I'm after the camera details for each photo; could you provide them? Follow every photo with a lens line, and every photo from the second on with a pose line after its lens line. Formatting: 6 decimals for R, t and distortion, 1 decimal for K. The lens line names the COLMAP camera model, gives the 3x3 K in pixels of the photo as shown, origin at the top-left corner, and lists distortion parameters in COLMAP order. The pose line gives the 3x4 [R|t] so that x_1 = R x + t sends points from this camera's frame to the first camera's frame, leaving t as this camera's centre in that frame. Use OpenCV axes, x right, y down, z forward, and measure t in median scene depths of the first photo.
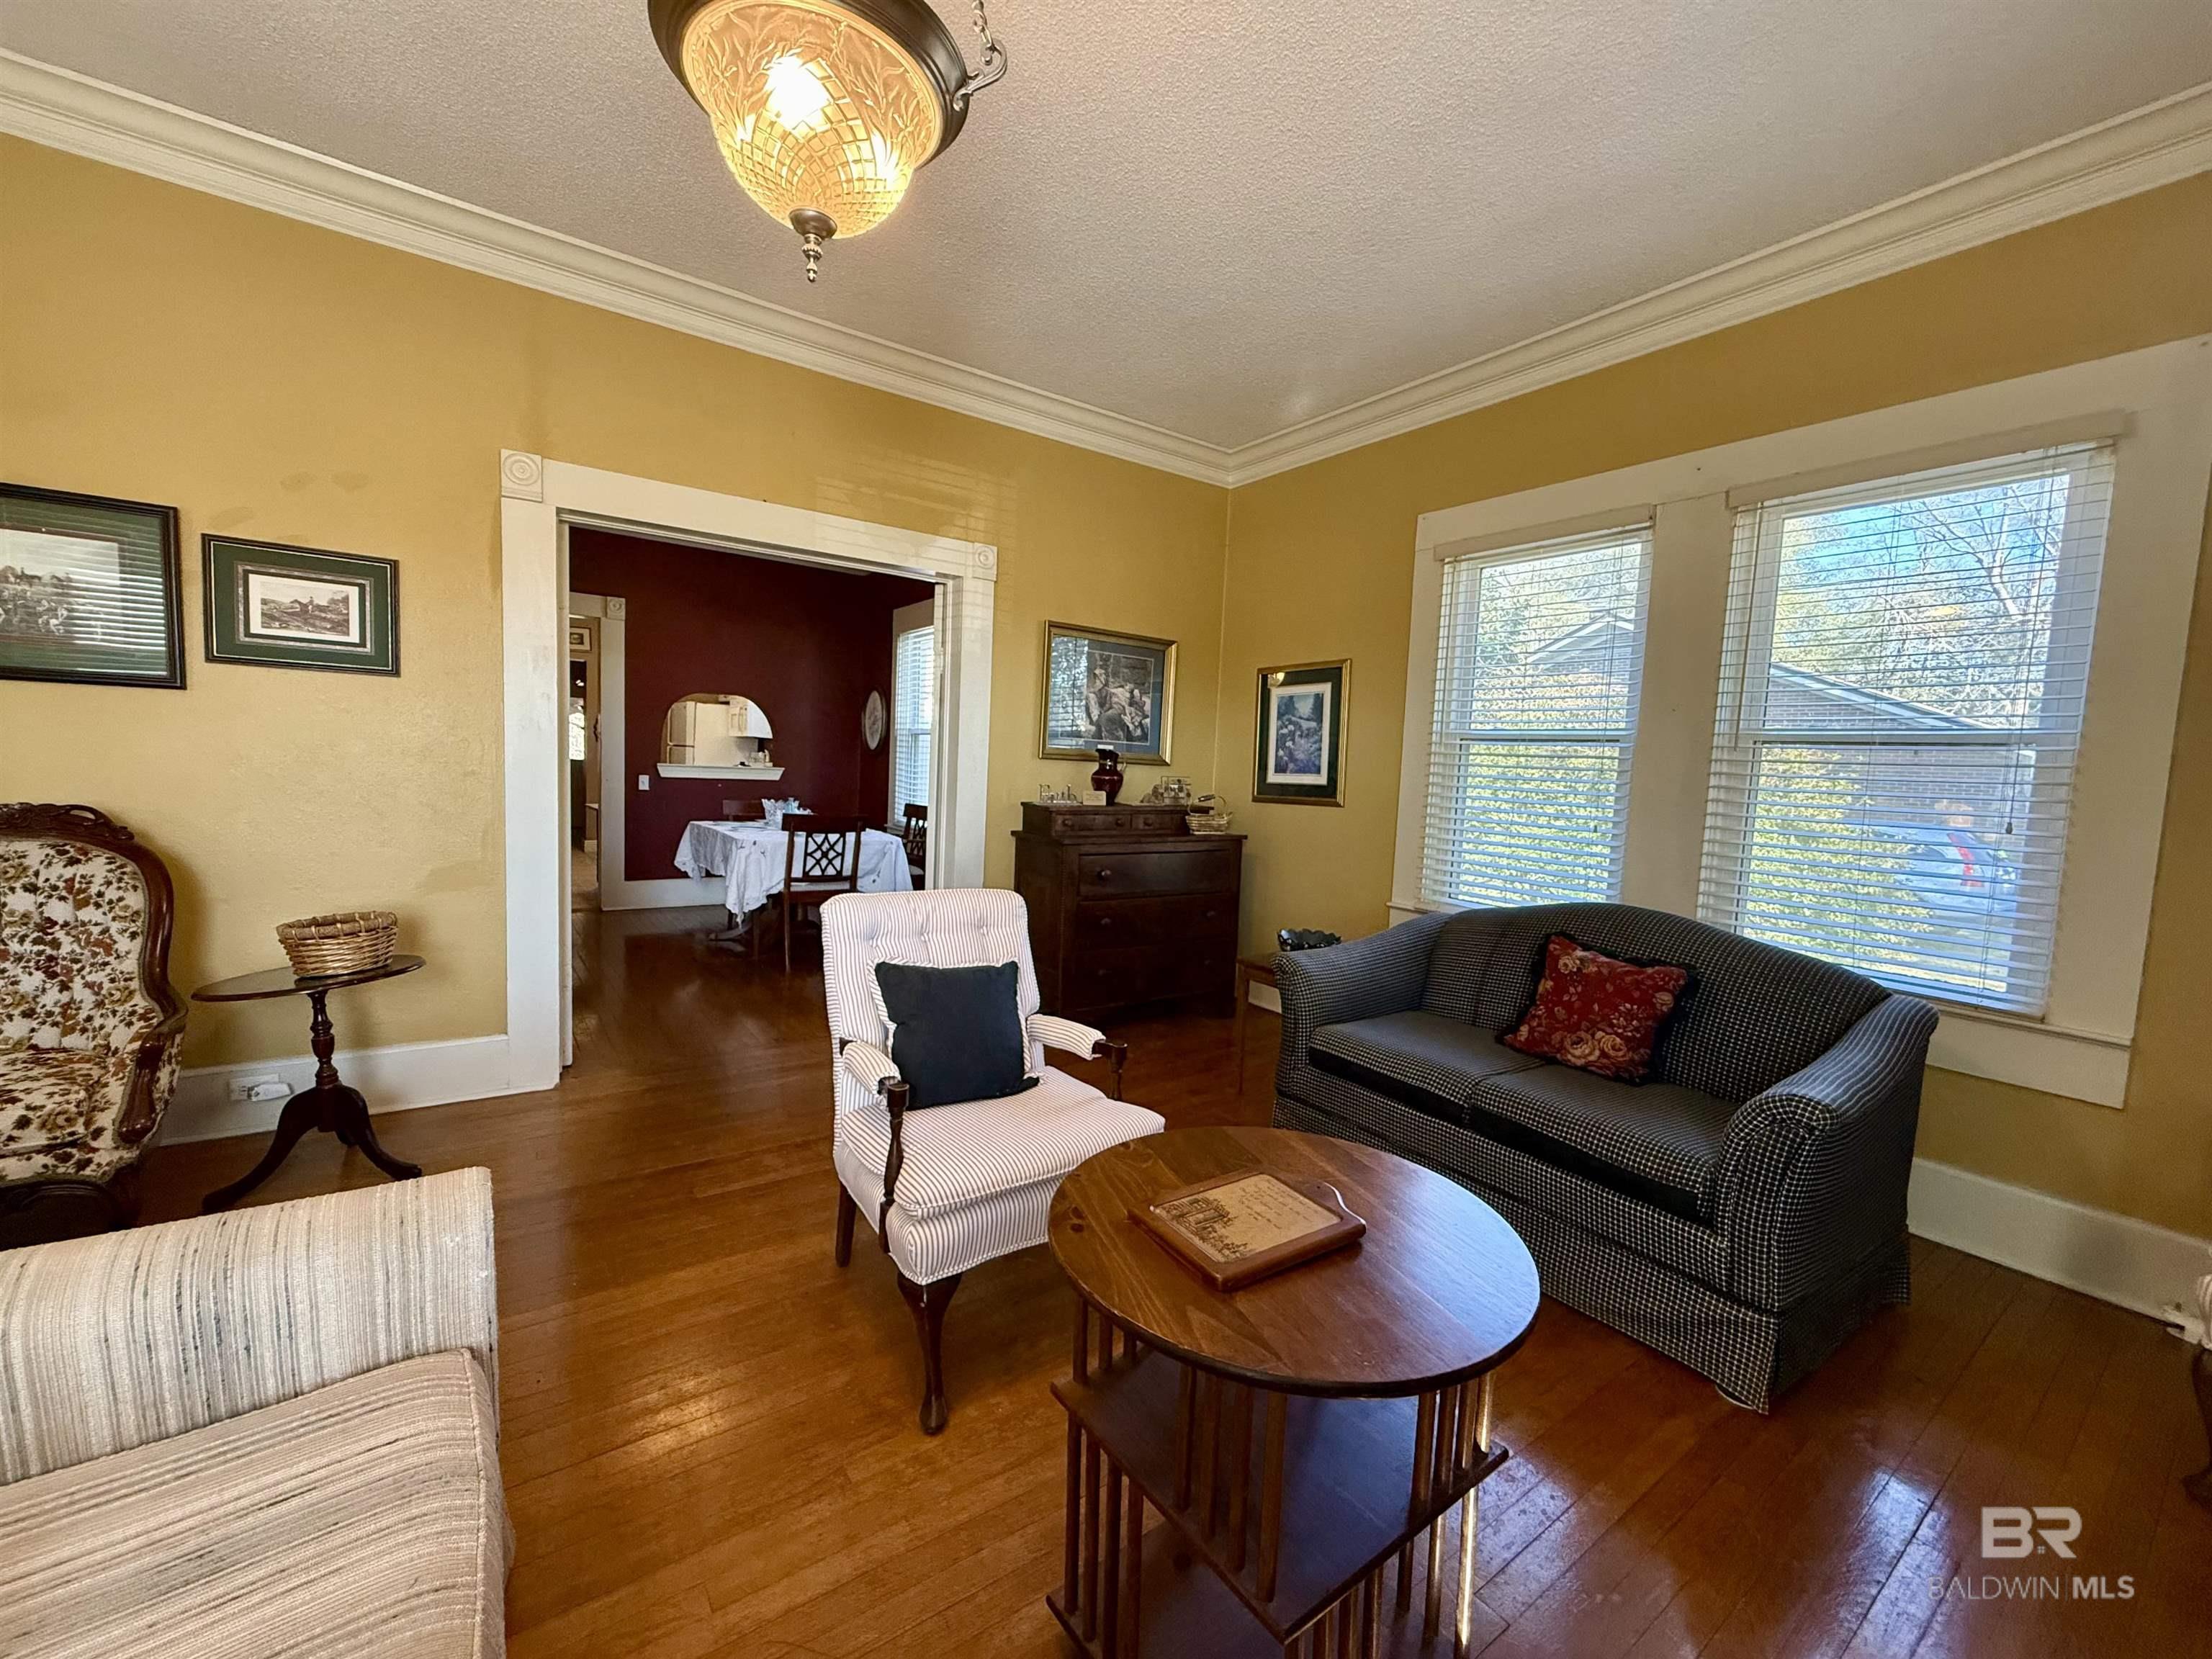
lens RADIAL K [[872.3, 0, 1099.3], [0, 872.3, 831.4], [0, 0, 1]] dist [0.003827, 0.000152]
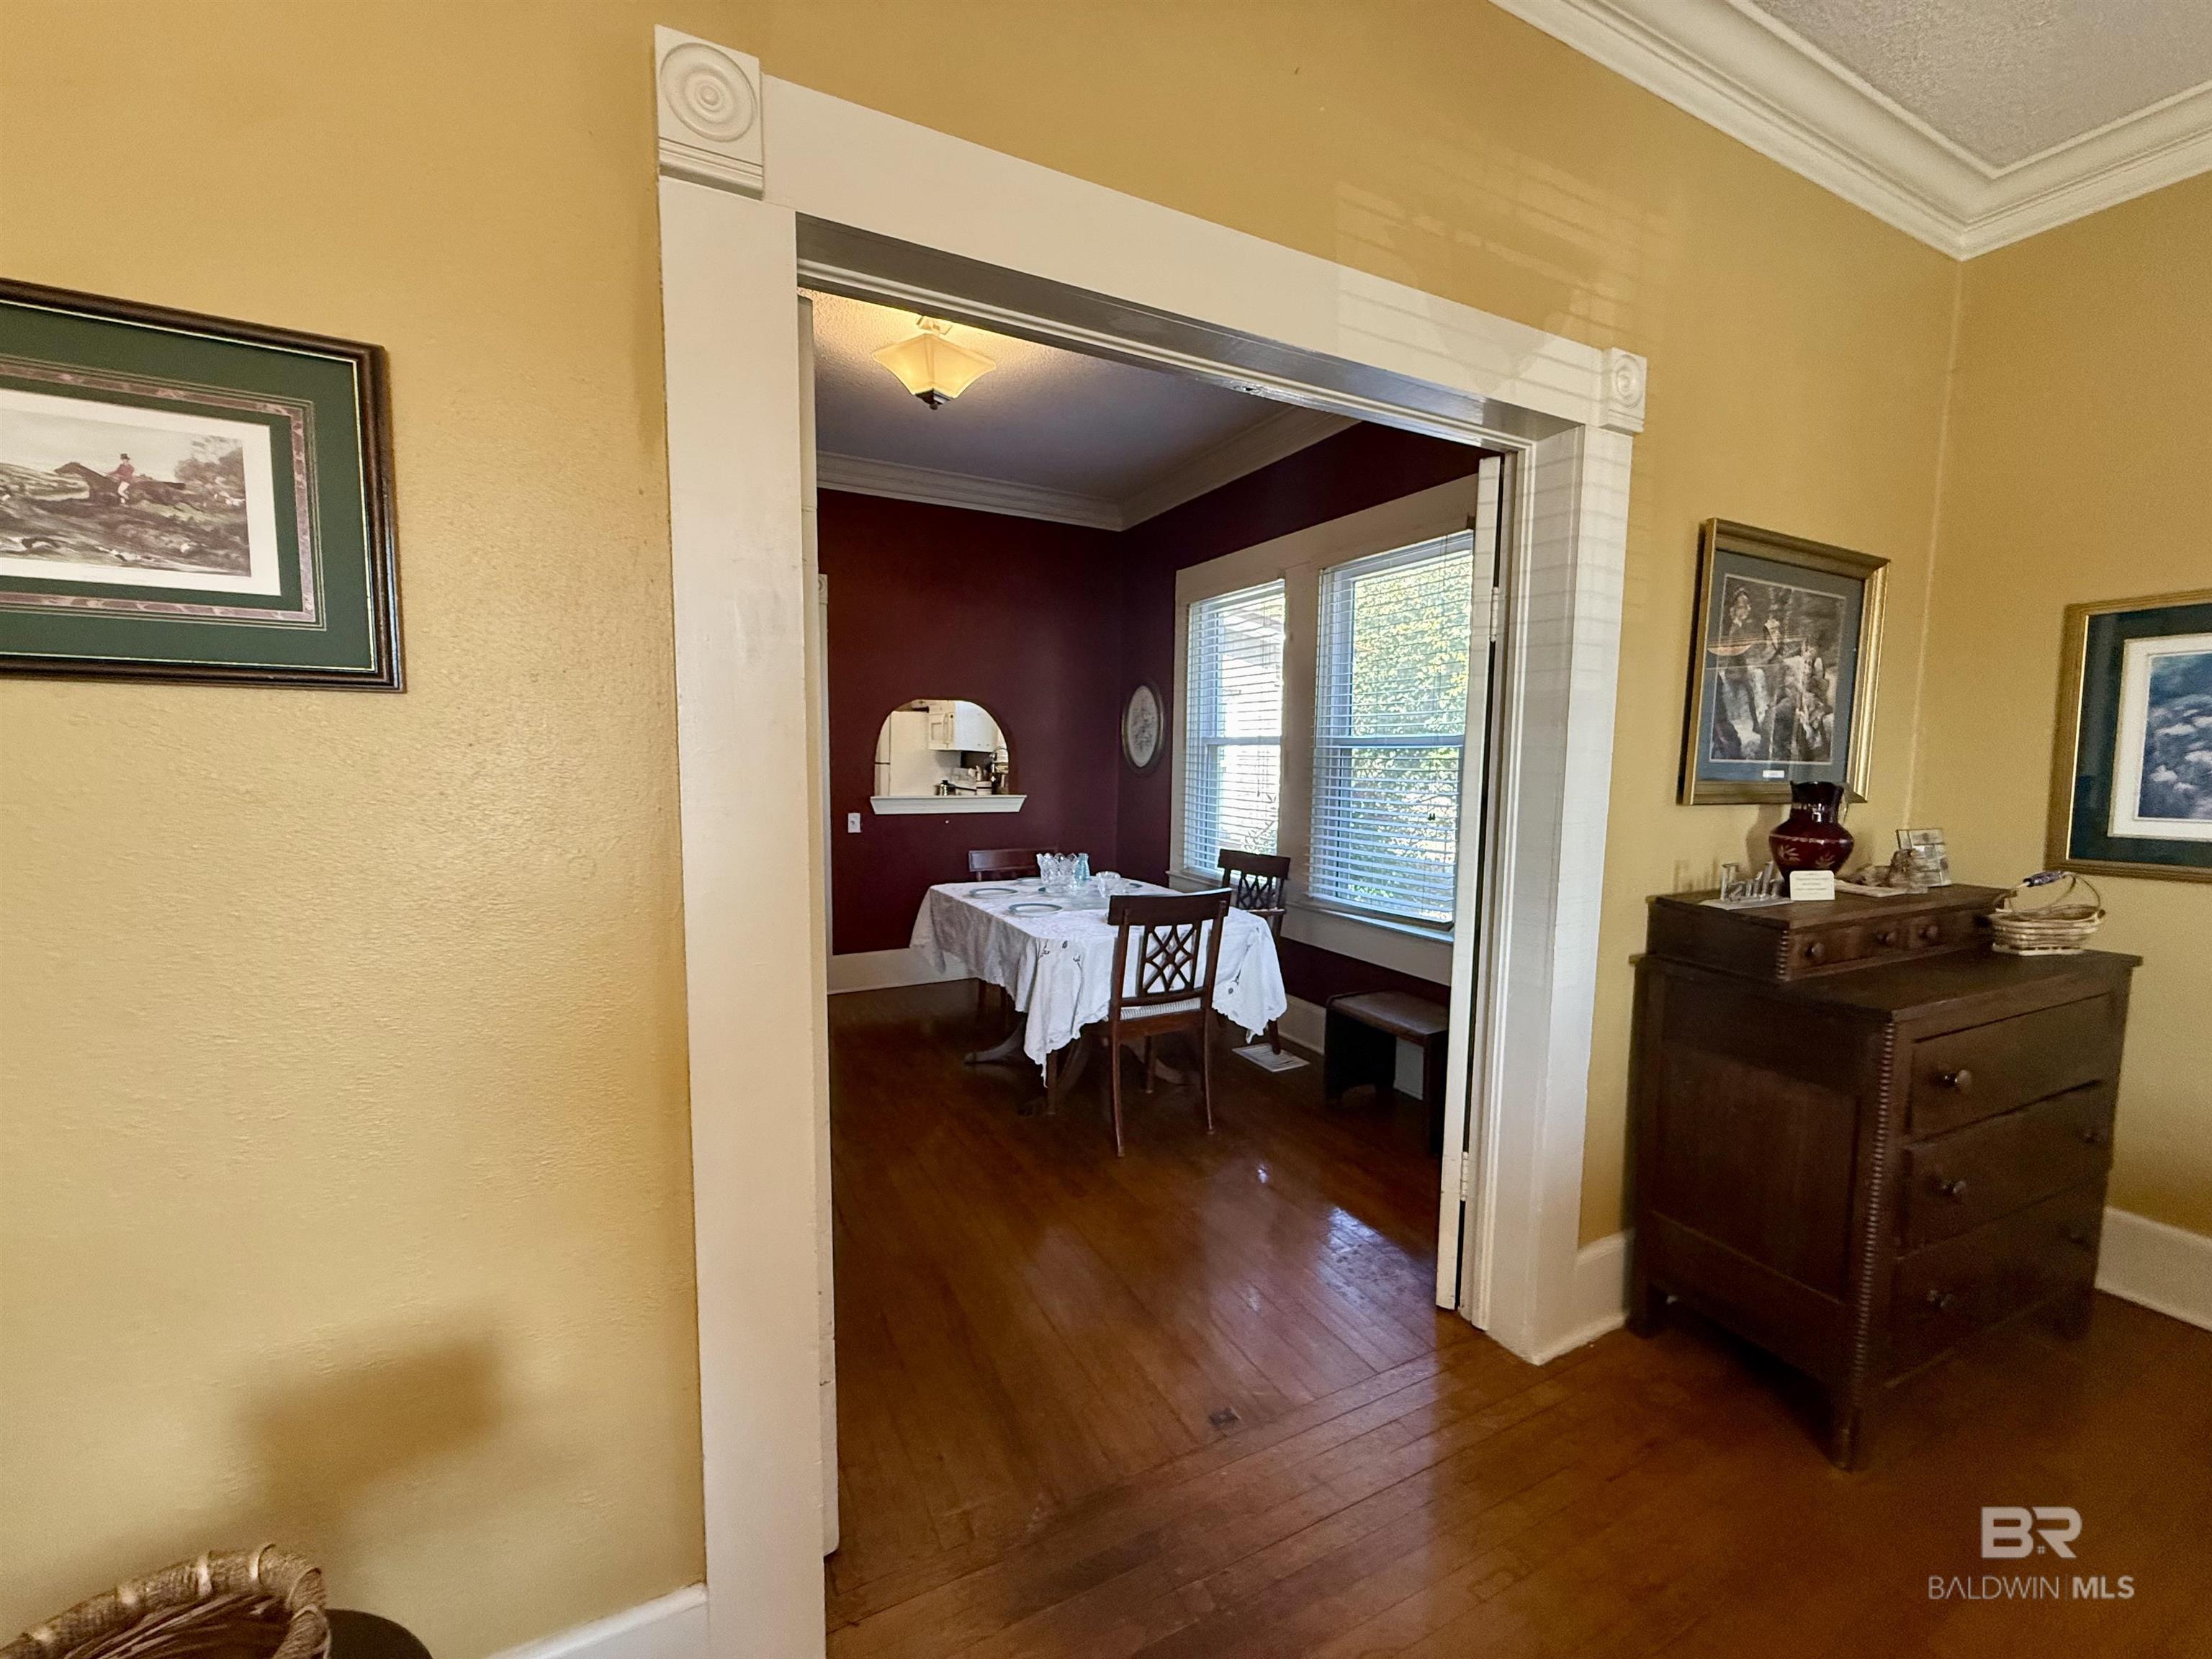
lens RADIAL K [[872.3, 0, 1106.3], [0, 872.3, 827.4], [0, 0, 1]] dist [0.003827, 0.000152]
pose [[0.989283, -0.019378, -0.144717, -0.280226], [0.020126, 0.999791, 0.003704, -0.070194], [0.144615, -0.006577, 0.989466, 0.411399]]
